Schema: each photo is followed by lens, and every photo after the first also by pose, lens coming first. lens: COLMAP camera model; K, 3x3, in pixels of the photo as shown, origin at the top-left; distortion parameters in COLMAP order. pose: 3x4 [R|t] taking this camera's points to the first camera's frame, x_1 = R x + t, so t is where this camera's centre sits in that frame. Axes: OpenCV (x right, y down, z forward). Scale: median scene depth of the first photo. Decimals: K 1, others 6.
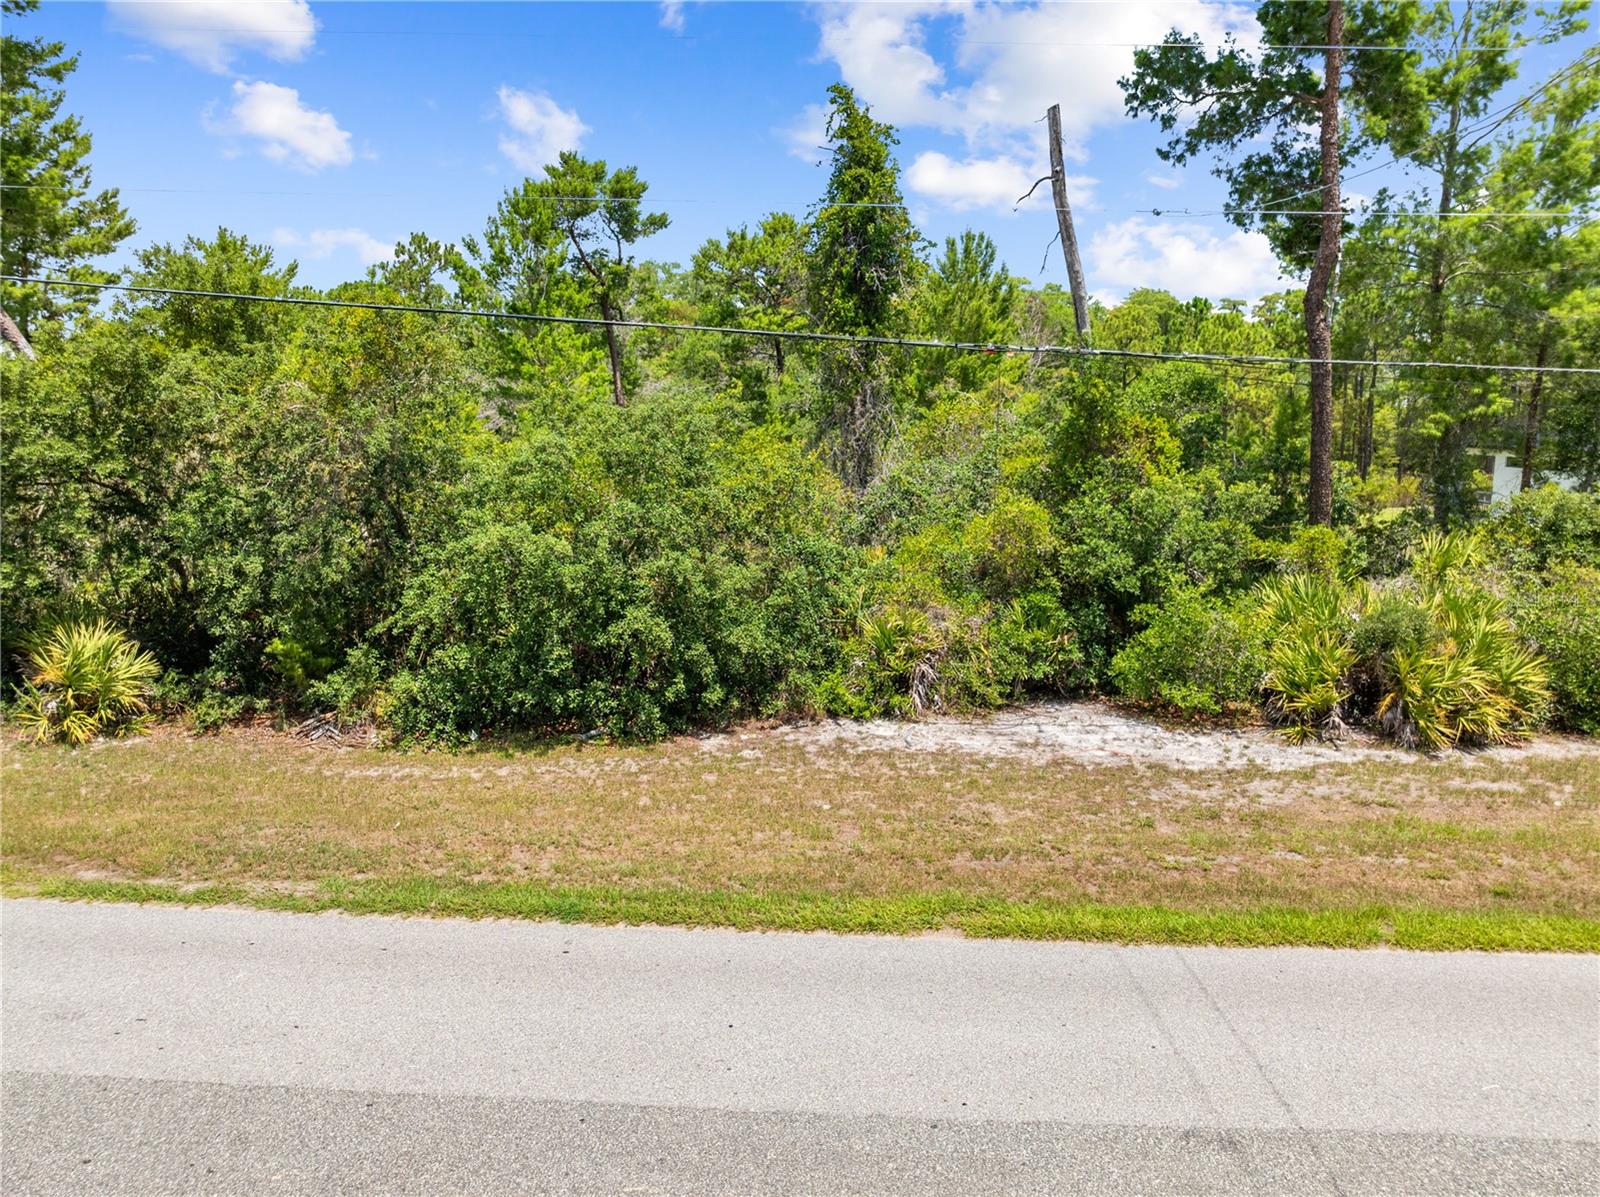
lens RADIAL K [[1127.7, 0, 797.1], [0, 1127.7, 601.2], [0, 0, 1]] dist [-0.039316, 0.010351]
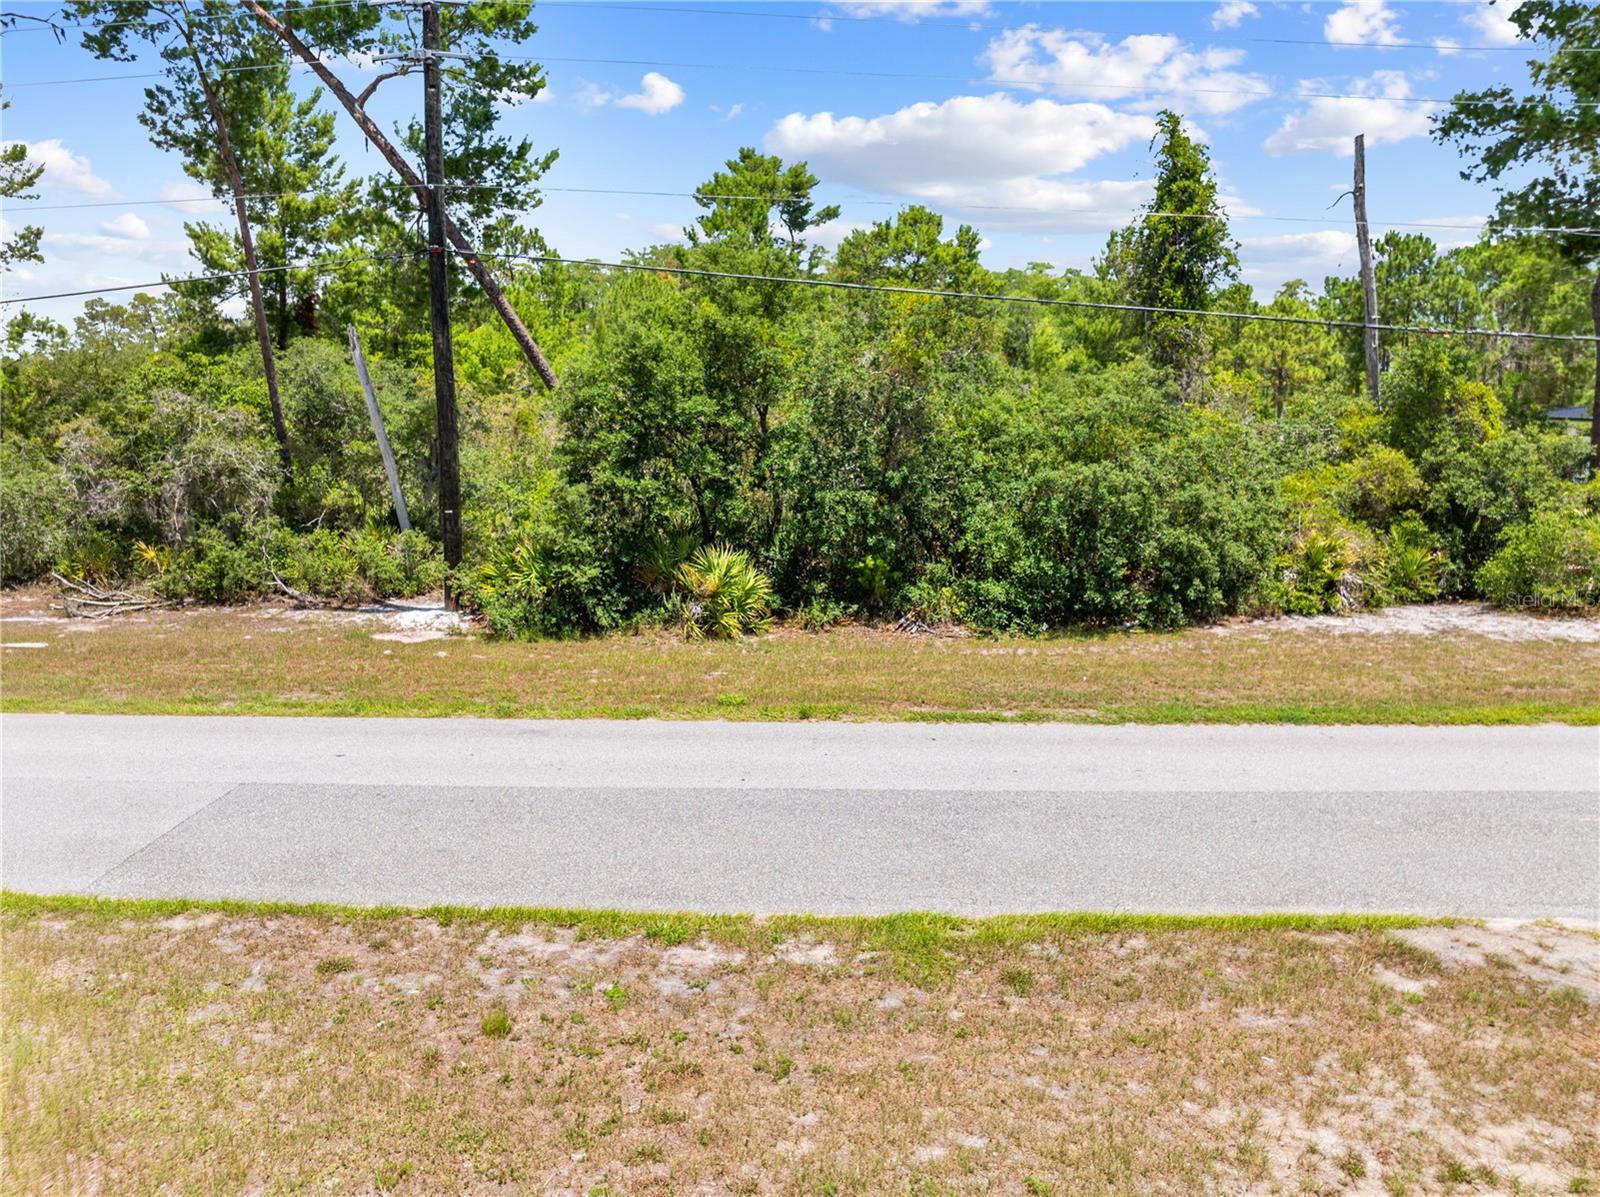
lens RADIAL K [[1127.7, 0, 803.2], [0, 1127.7, 593.7], [0, 0, 1]] dist [-0.039316, 0.010351]
pose [[0.998783, -0.010340, 0.048216, -0.524552], [0.009937, 0.999914, 0.008600, 0.056444], [-0.048301, -0.008110, 0.998800, -0.234327]]
